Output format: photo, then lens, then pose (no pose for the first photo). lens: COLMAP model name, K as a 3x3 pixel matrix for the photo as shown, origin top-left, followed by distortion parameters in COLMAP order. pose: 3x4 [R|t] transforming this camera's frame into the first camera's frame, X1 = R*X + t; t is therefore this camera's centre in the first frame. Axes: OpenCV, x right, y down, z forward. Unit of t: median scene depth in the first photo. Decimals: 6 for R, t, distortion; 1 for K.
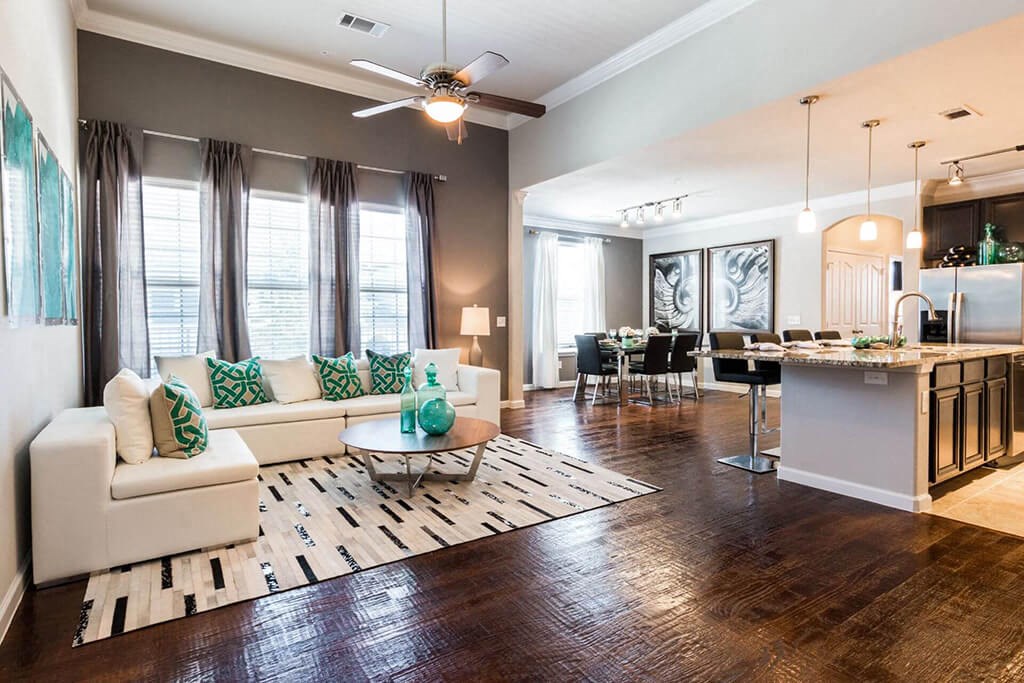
lens RADIAL K [[543.6, 0, 506.3], [0, 543.6, 316.7], [0, 0, 1]] dist [0.025727, -0.000114]
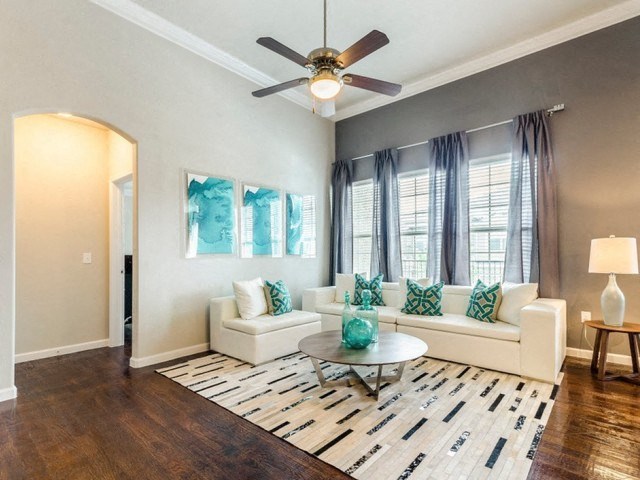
lens RADIAL K [[326.1, 0, 320.6], [0, 326.1, 266.4], [0, 0, 1]] dist [0.002340, 0.000464]
pose [[0.258101, 0.042790, -0.965170, 0.558123], [0.014357, 0.998738, 0.048118, -0.014958], [0.966011, -0.026276, 0.257161, 0.714329]]
